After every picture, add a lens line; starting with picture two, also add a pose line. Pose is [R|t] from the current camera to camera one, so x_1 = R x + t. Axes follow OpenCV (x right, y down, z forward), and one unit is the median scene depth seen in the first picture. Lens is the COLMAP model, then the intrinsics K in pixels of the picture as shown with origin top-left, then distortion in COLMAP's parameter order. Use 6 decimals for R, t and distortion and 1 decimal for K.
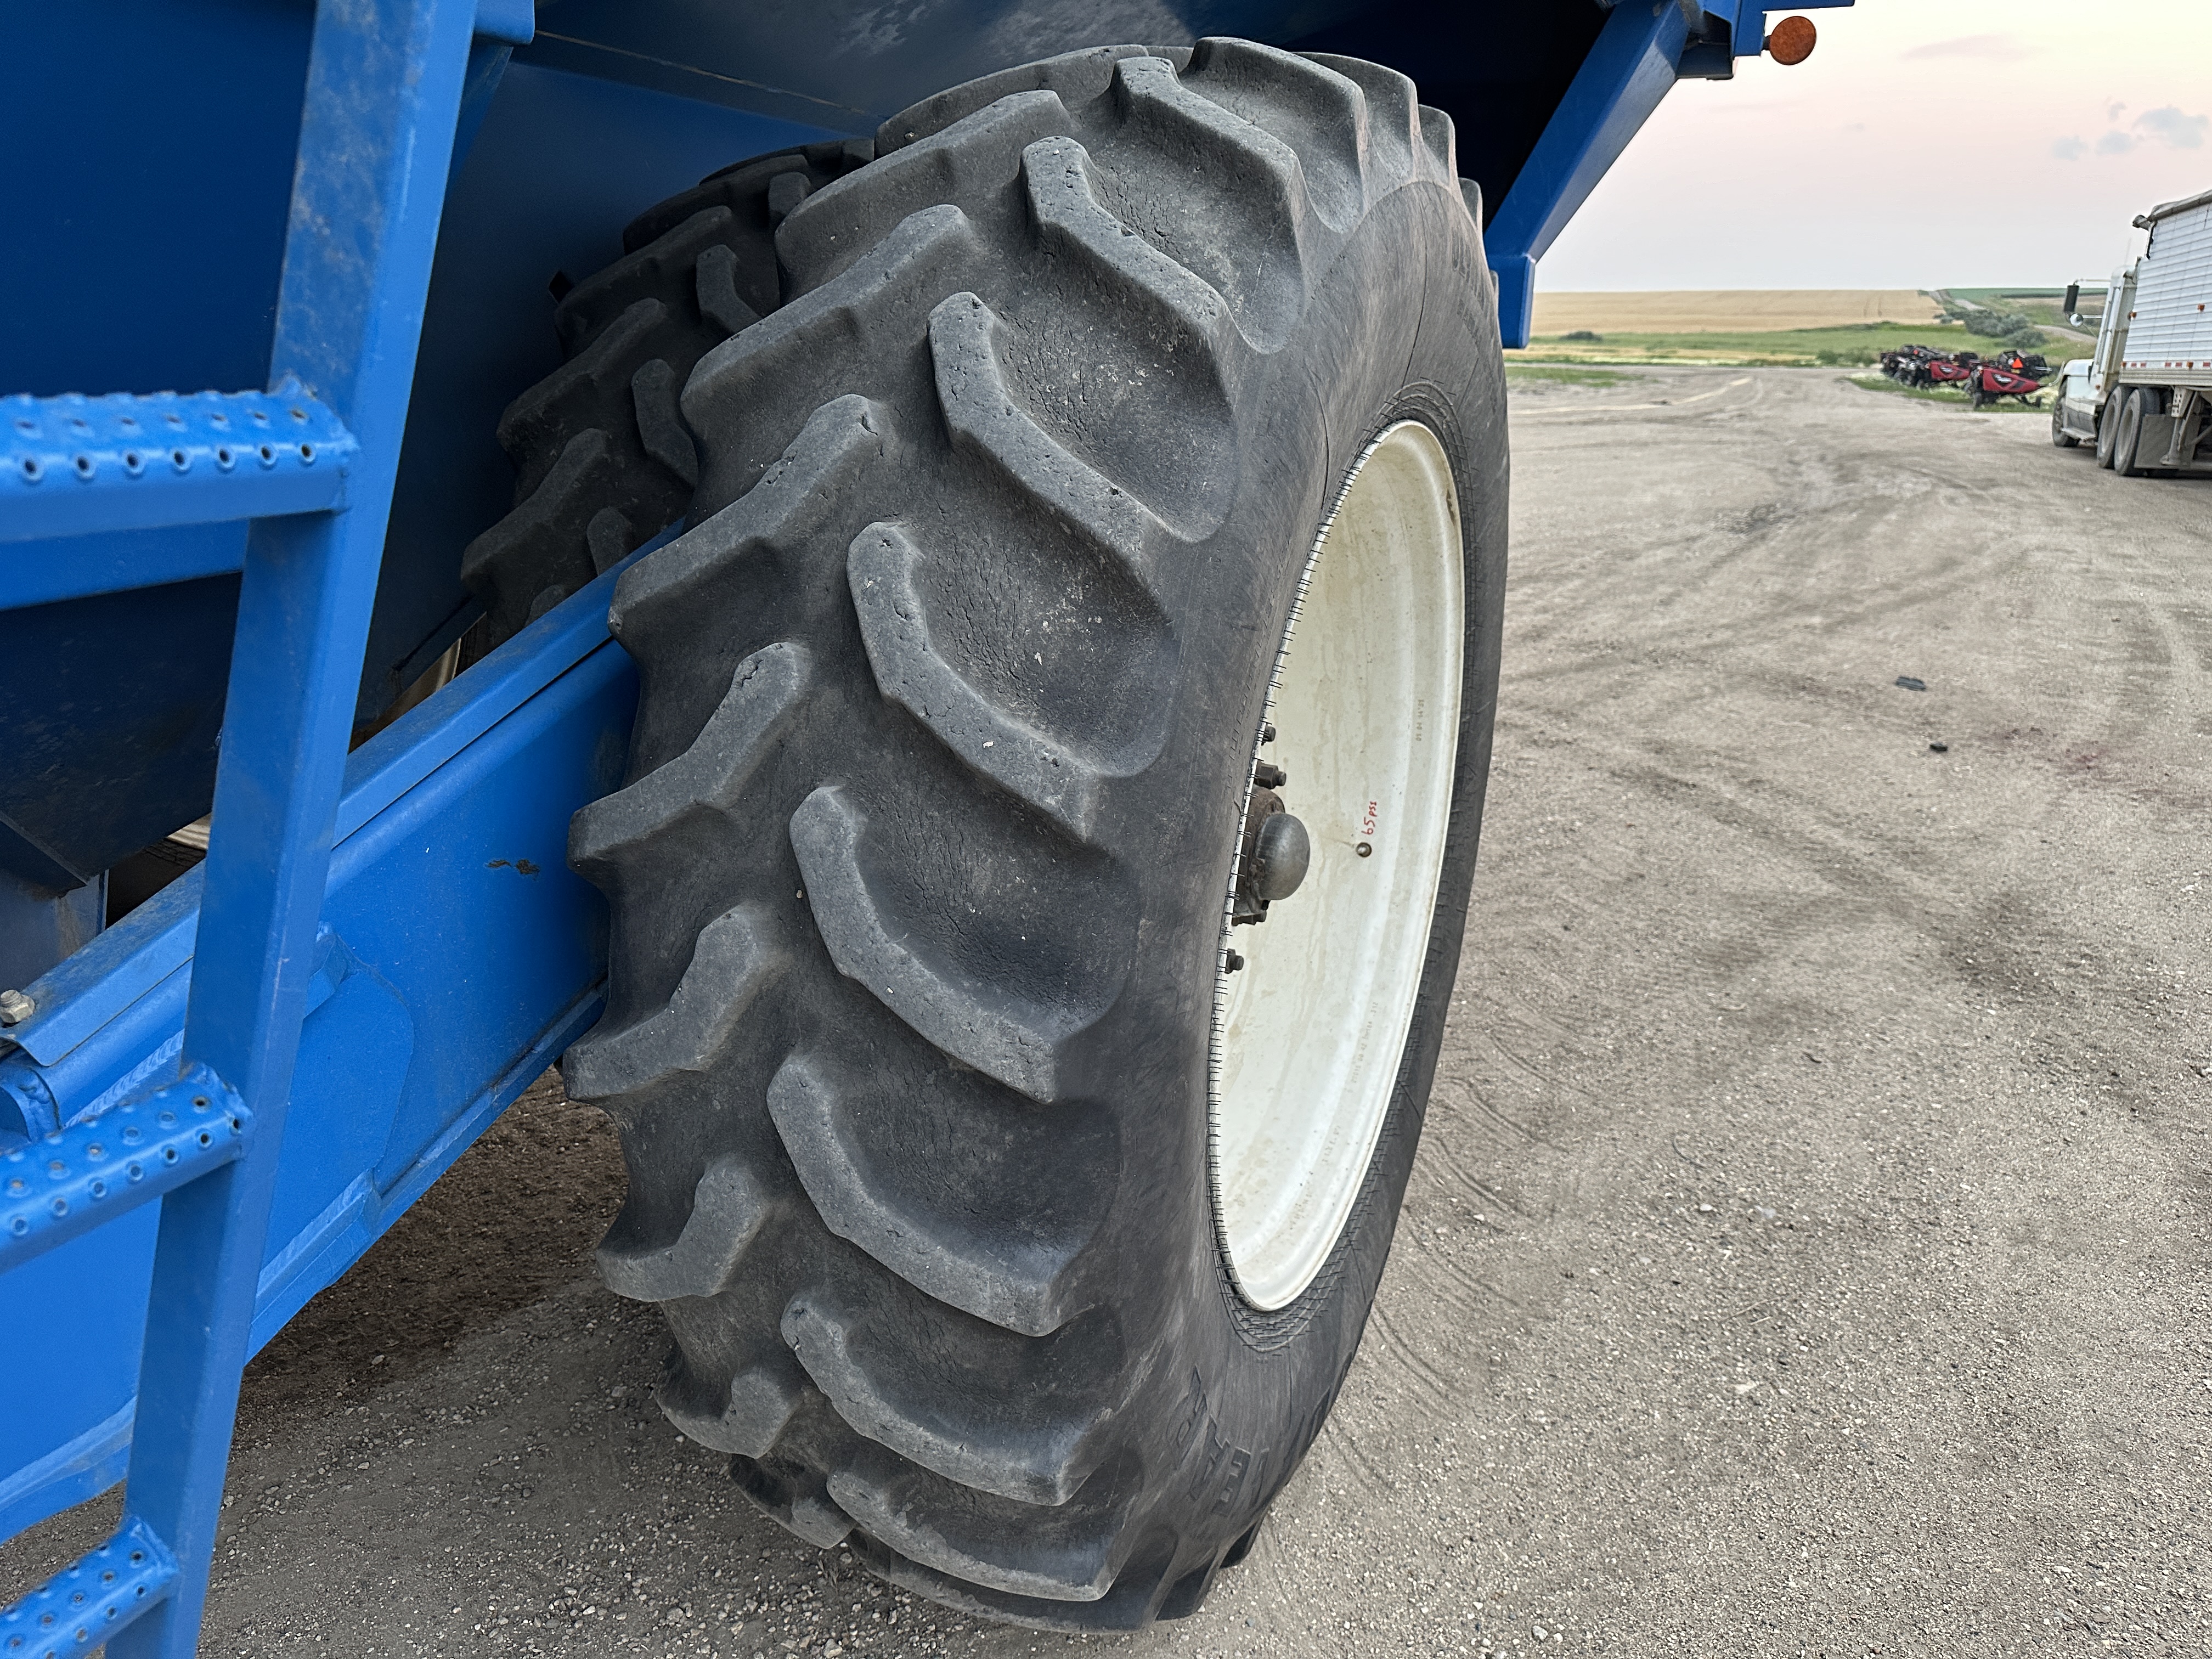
lens RADIAL K [[1546.3, 0, 1104.7], [0, 1546.3, 832.9], [0, 0, 1]] dist [0.080335, -0.107908]
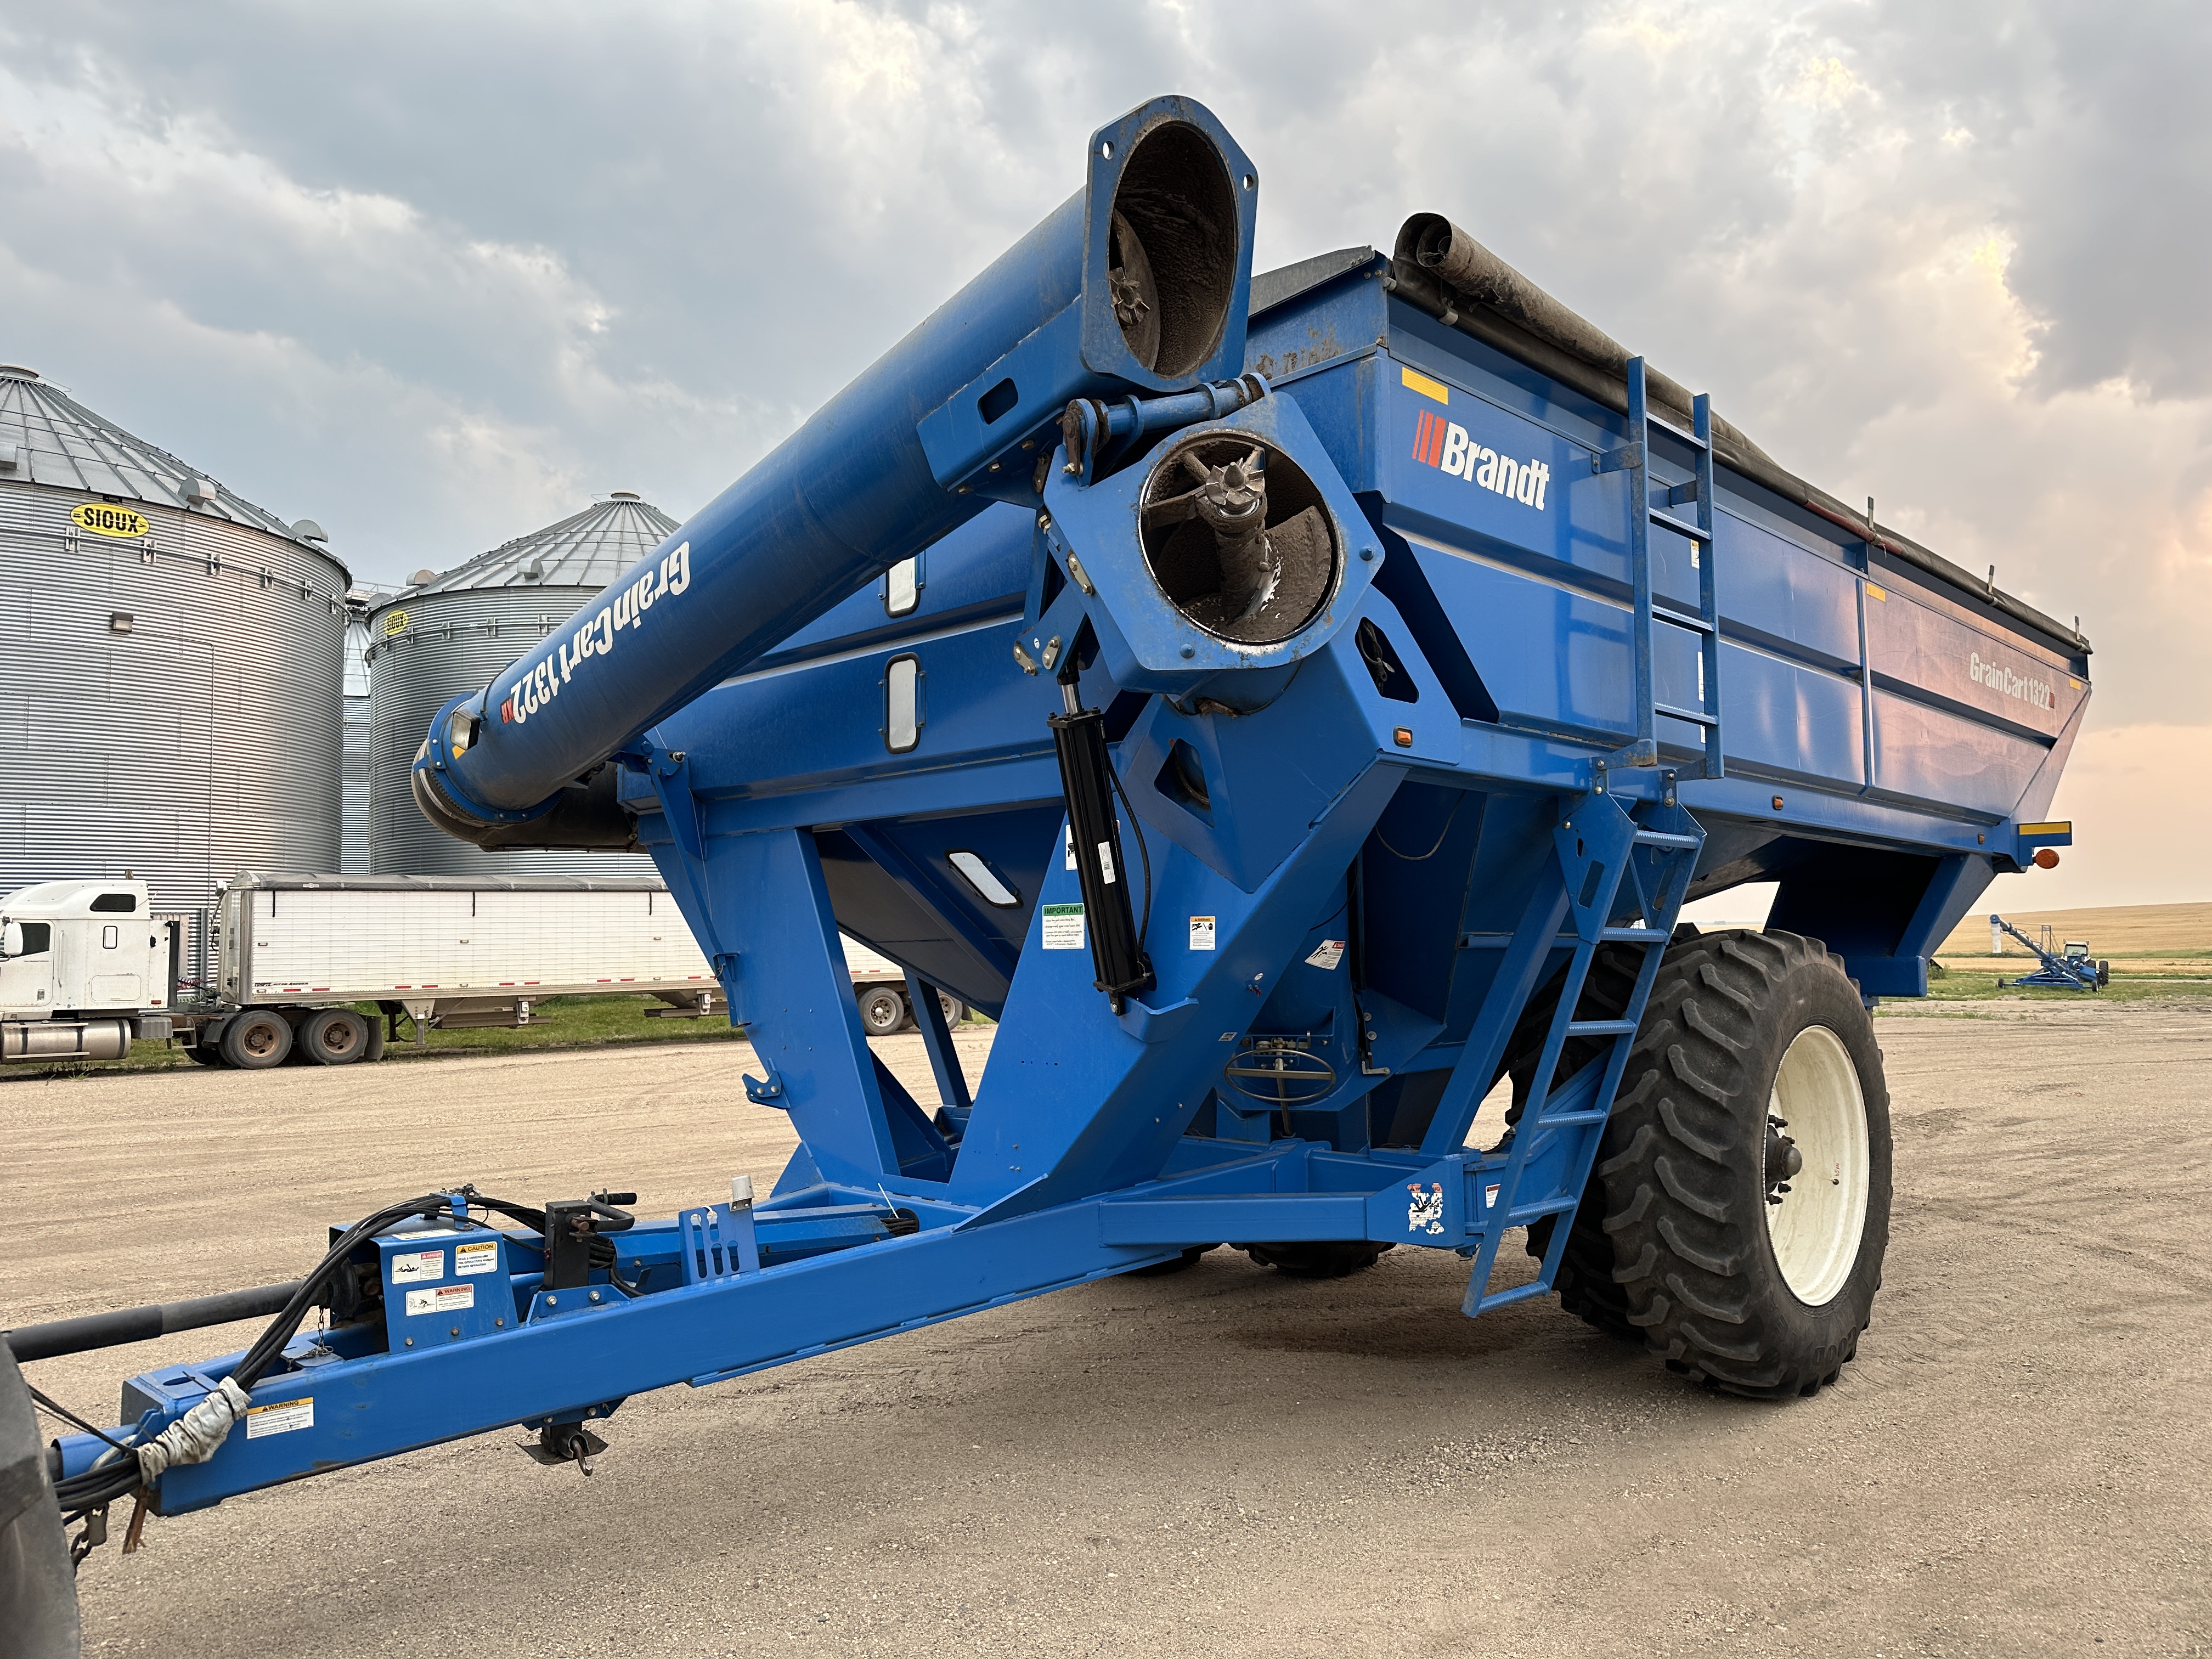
lens RADIAL K [[1546.3, 0, 1104.7], [0, 1546.3, 832.9], [0, 0, 1]] dist [0.080335, -0.107908]
pose [[0.934677, -0.052892, -0.351542, -0.054035], [-0.085312, 0.926601, -0.366242, 1.039282], [0.345110, 0.372309, 0.861560, -3.752045]]
